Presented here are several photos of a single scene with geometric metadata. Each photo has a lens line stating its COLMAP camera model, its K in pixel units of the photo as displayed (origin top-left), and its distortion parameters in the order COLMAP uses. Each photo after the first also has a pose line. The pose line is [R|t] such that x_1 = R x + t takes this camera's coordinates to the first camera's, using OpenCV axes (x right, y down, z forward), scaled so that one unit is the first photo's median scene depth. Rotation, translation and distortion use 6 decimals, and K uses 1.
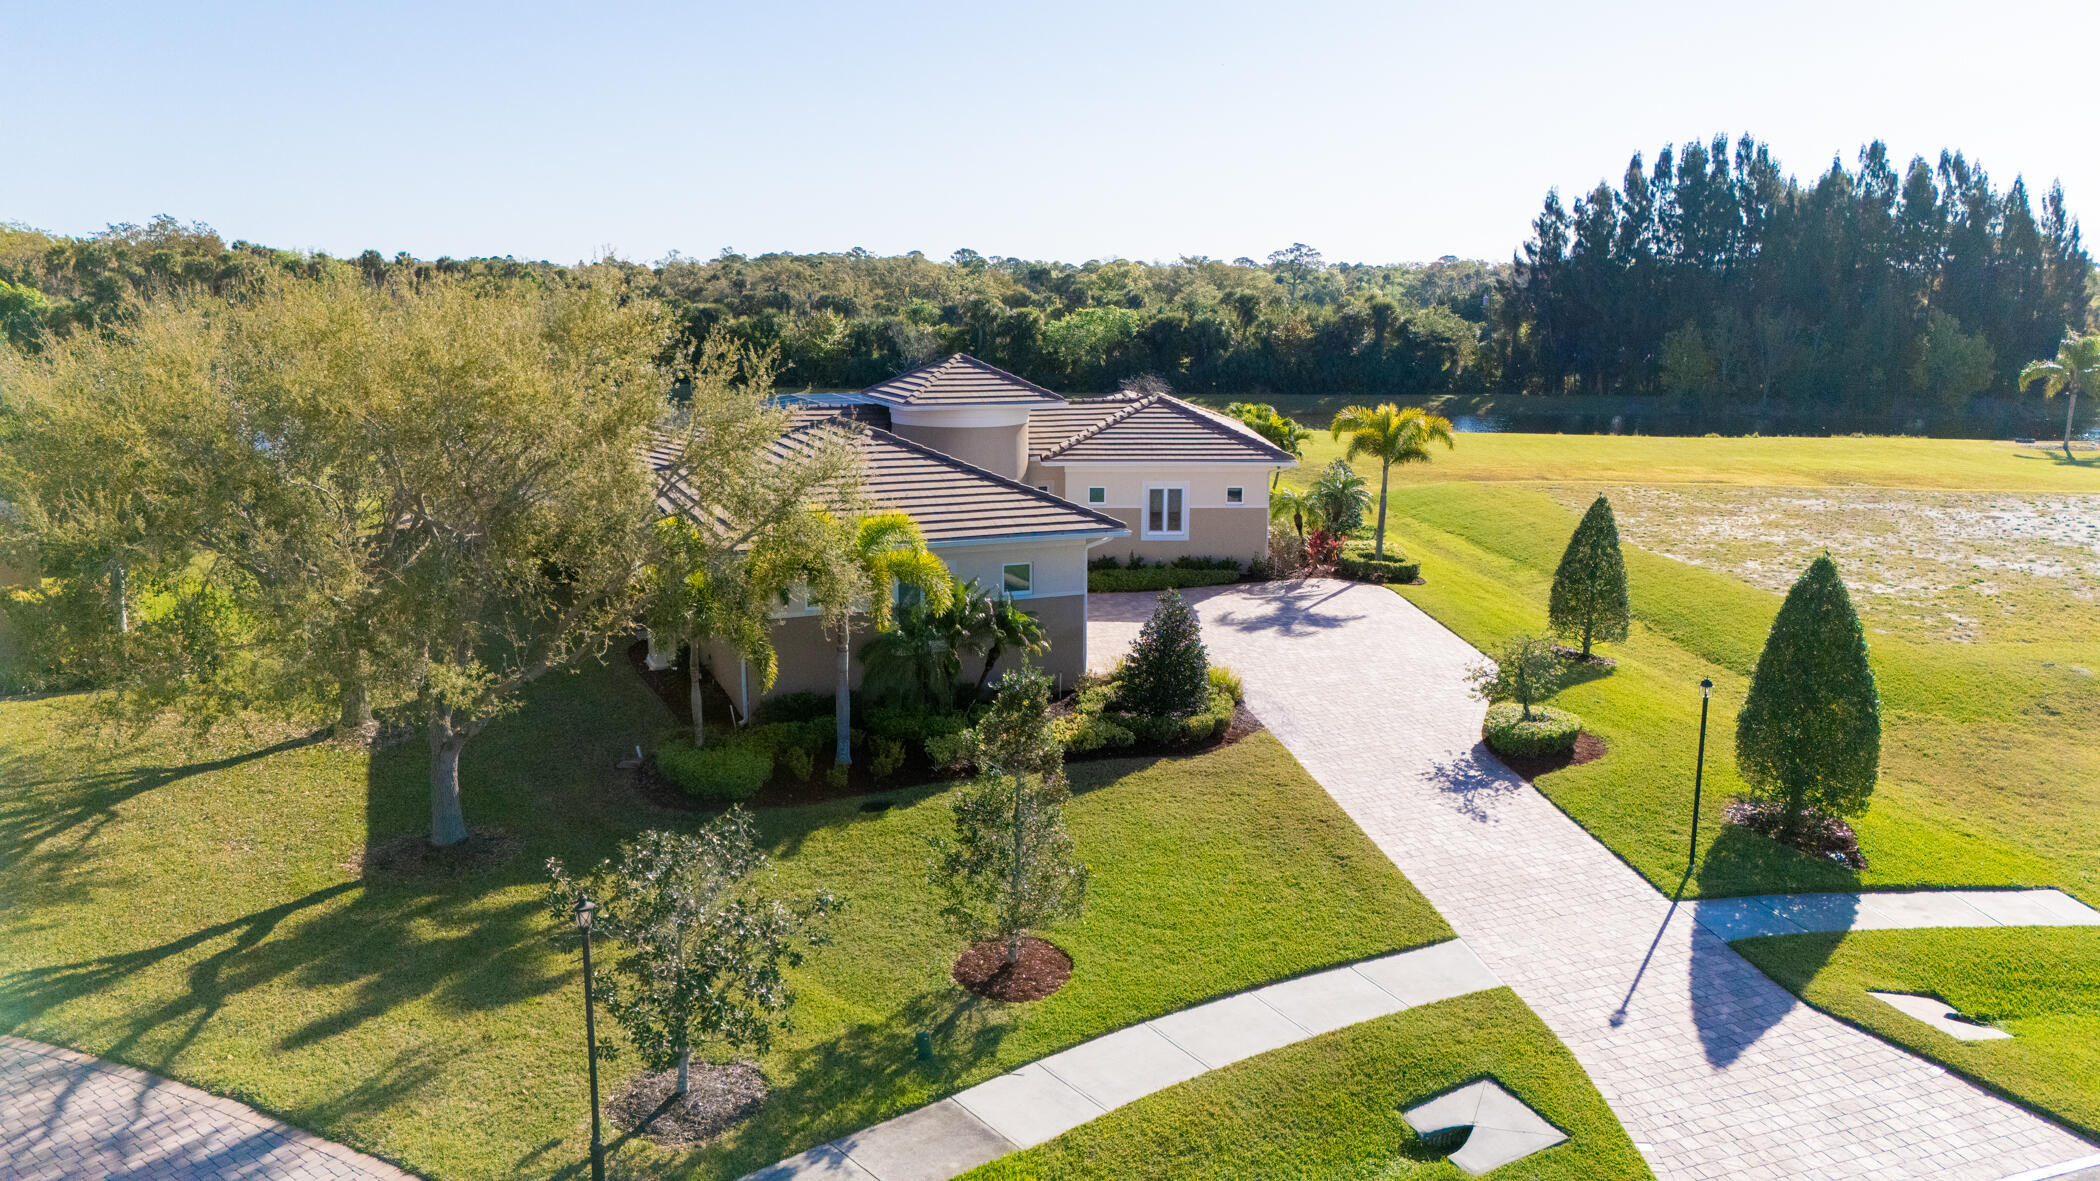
lens RADIAL K [[1545.2, 0, 1056.9], [0, 1545.2, 575.7], [0, 0, 1]] dist [0.099536, -0.130779]
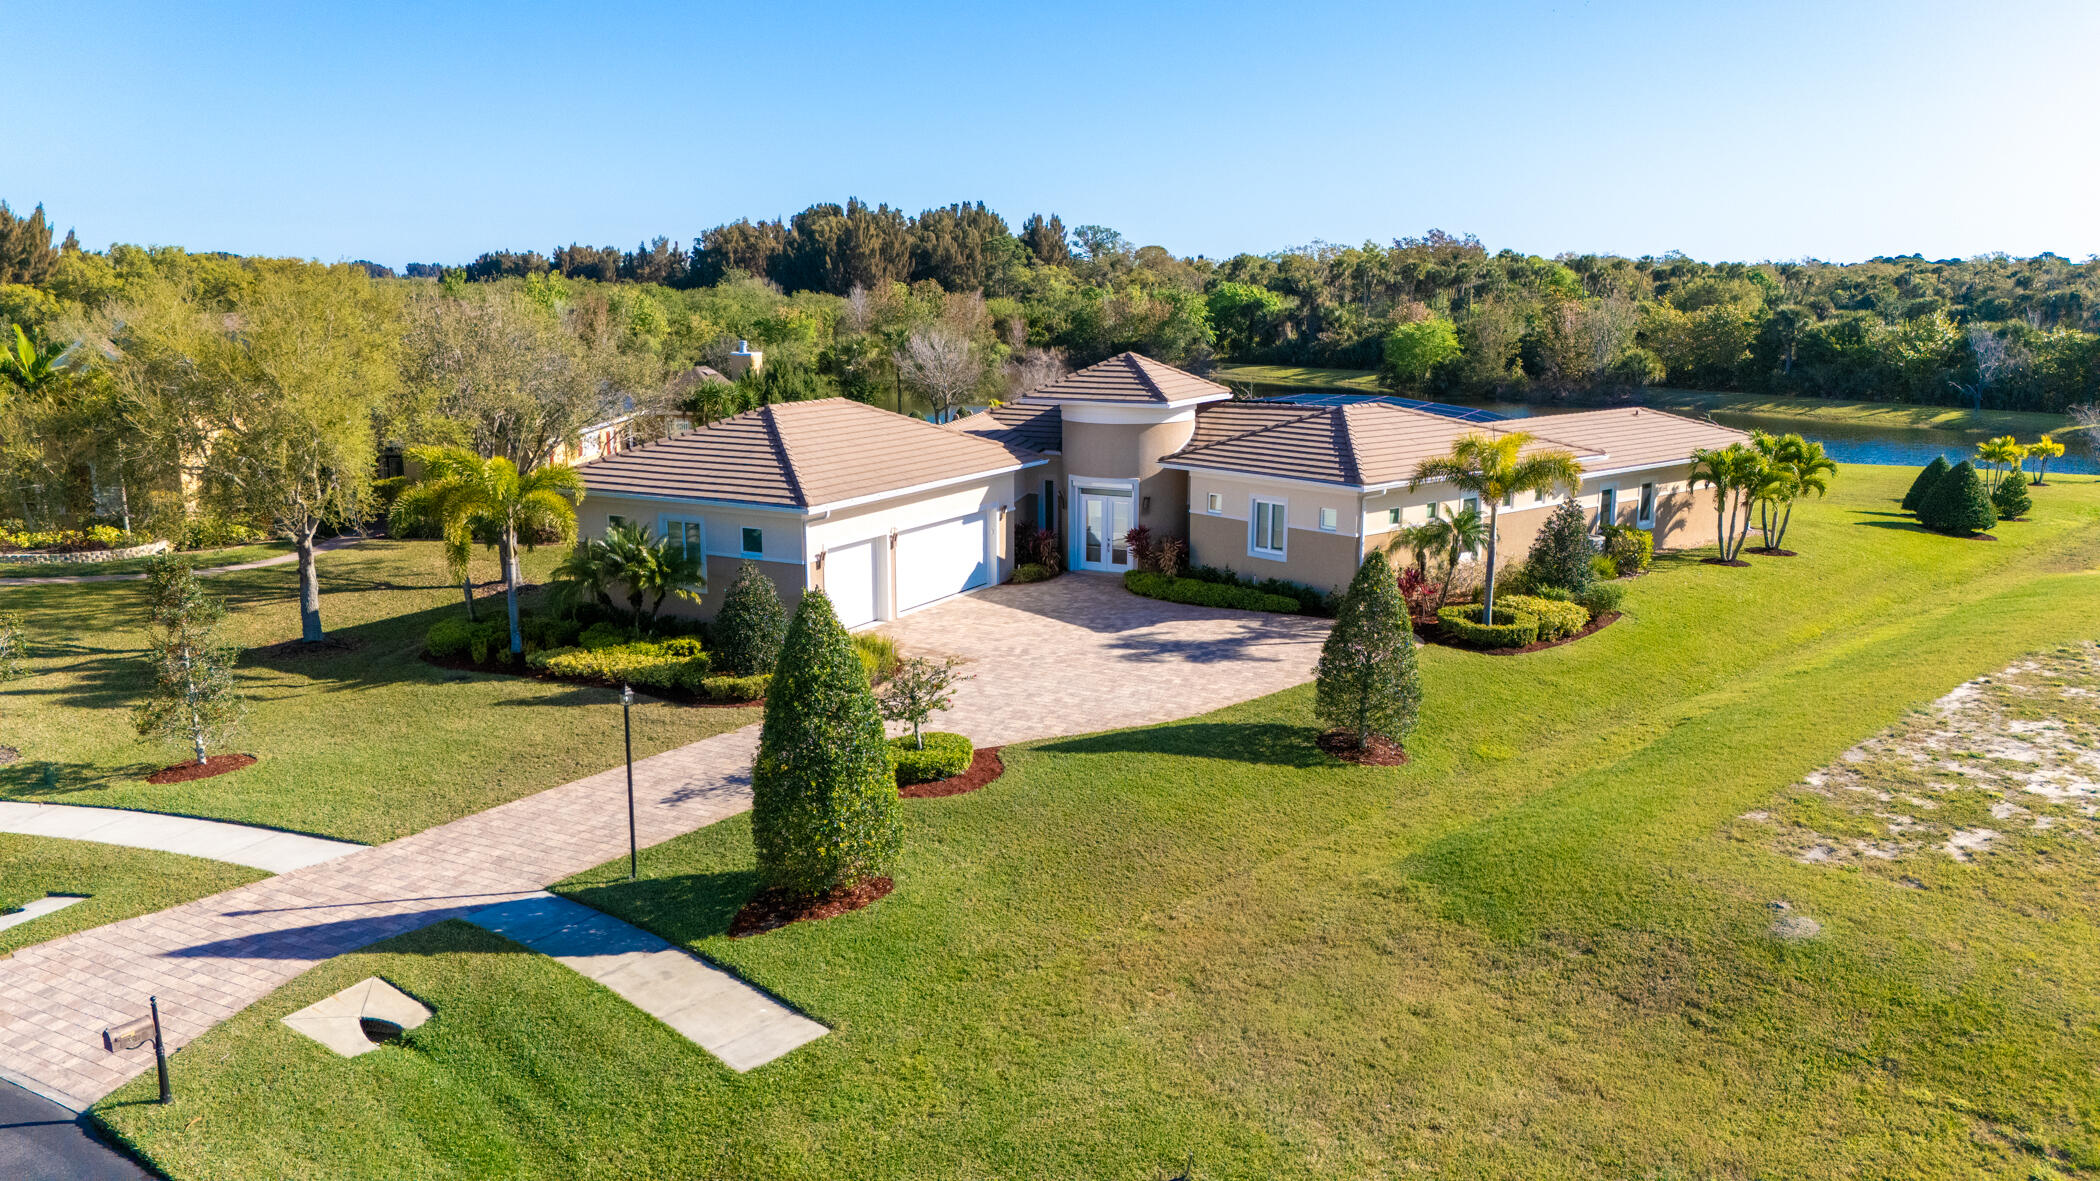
lens RADIAL K [[1545.2, 0, 1056.9], [0, 1545.2, 575.7], [0, 0, 1]] dist [0.099536, -0.130779]
pose [[0.639845, 0.138600, -0.755903, 1.074201], [-0.140141, 0.988153, 0.062560, -0.082417], [0.755619, 0.065904, 0.651688, 0.461031]]
